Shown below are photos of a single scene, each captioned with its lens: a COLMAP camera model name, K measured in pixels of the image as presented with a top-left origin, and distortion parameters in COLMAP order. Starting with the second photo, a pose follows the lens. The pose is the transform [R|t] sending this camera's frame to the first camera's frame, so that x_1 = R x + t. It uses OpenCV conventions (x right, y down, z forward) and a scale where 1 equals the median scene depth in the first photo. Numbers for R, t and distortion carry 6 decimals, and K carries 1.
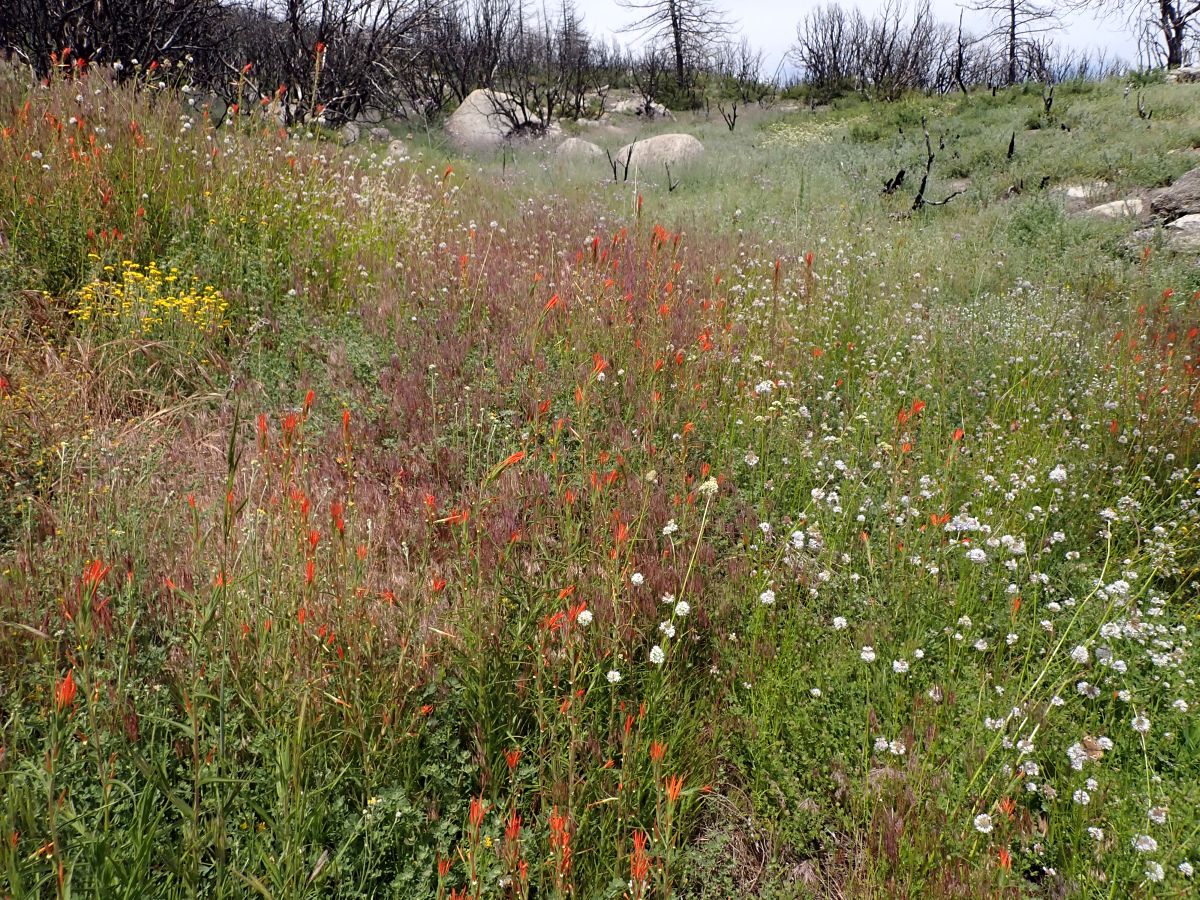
lens RADIAL K [[883.1, 0, 593.4], [0, 883.1, 444.9], [0, 0, 1]] dist [0.002041, -0.011214]
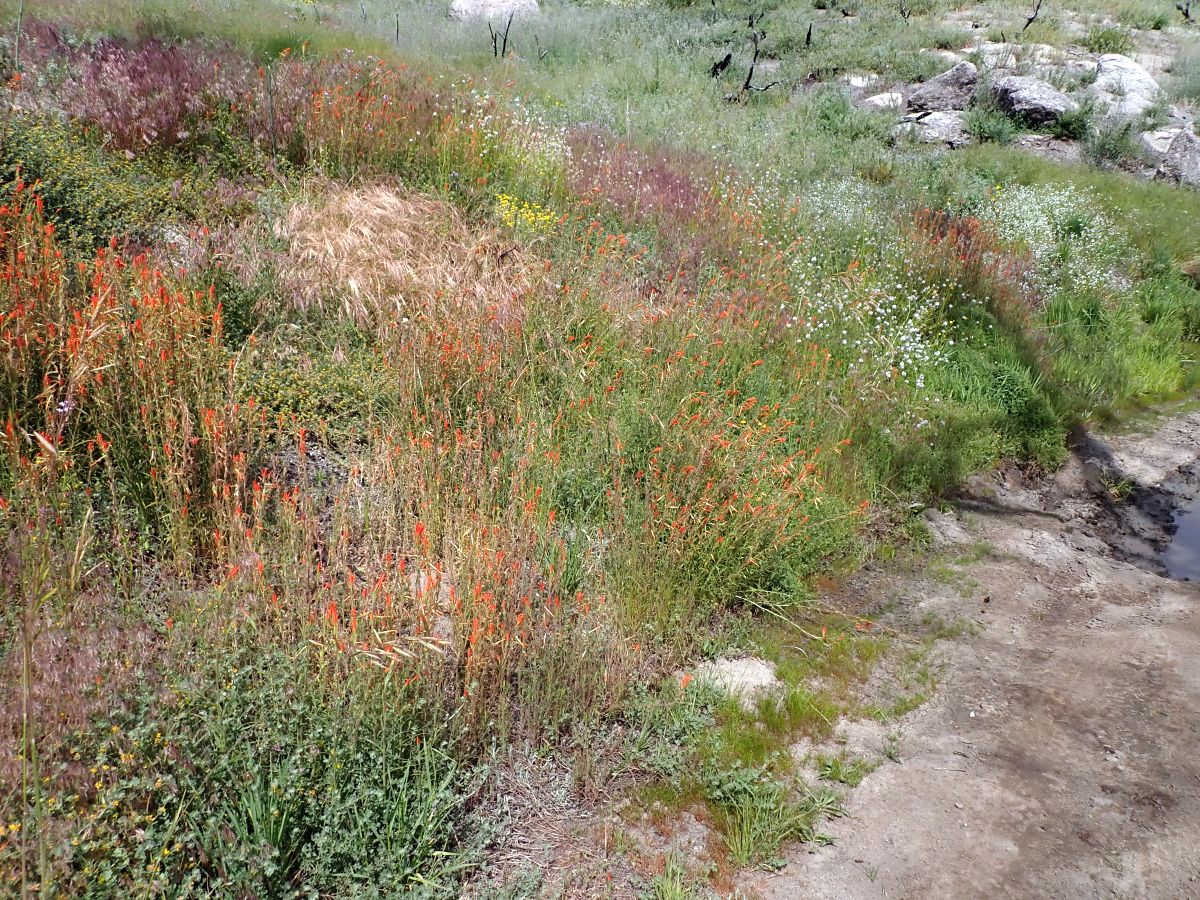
lens RADIAL K [[883.1, 0, 593.4], [0, 883.1, 444.9], [0, 0, 1]] dist [0.002041, -0.011214]
pose [[0.969618, -0.060745, 0.236963, -0.075743], [0.017262, 0.983254, 0.181423, 0.000140], [-0.244015, -0.171821, 0.954429, -0.107620]]
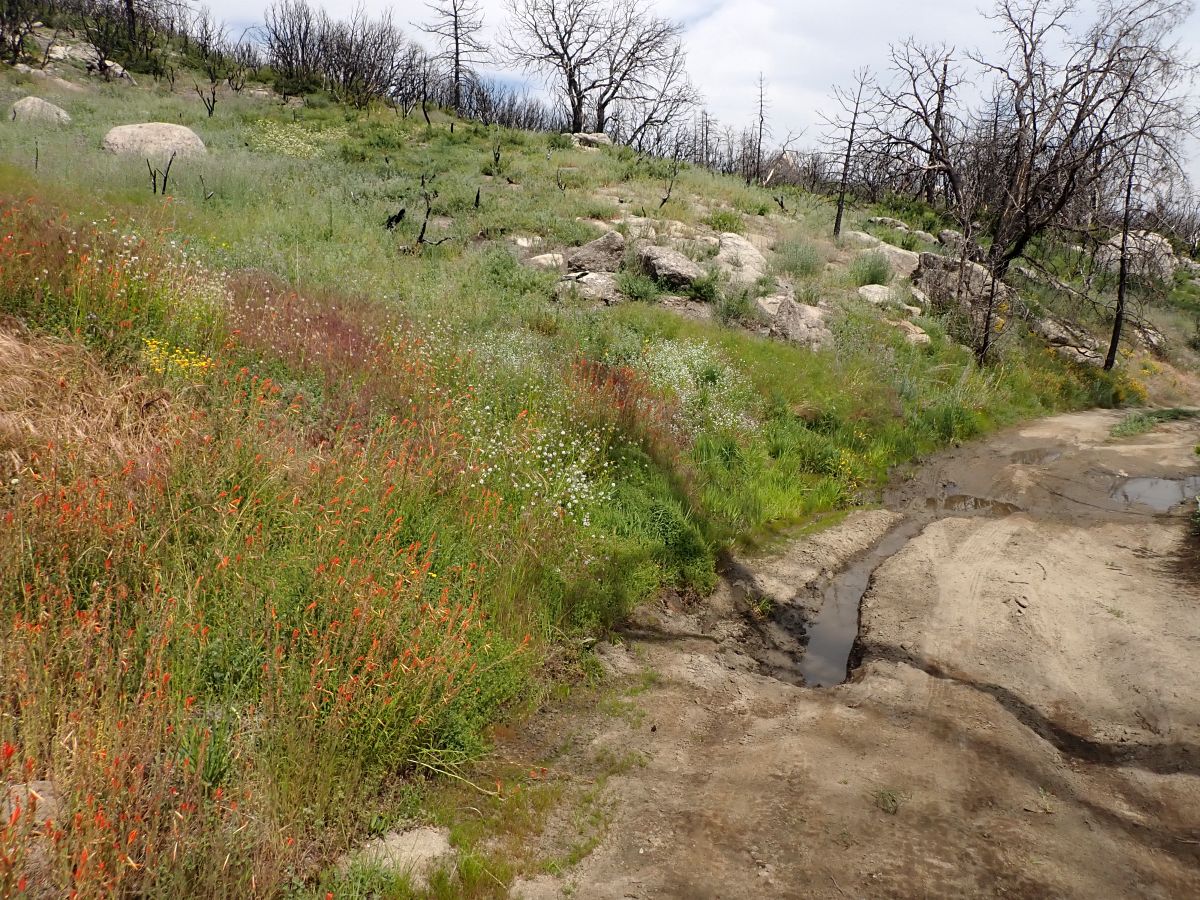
lens RADIAL K [[883.1, 0, 593.4], [0, 883.1, 444.9], [0, 0, 1]] dist [0.002041, -0.011214]
pose [[0.828084, -0.037502, 0.559348, -0.072821], [0.022555, 0.999181, 0.033600, -0.001354], [-0.560150, -0.015207, 0.828252, -0.108718]]
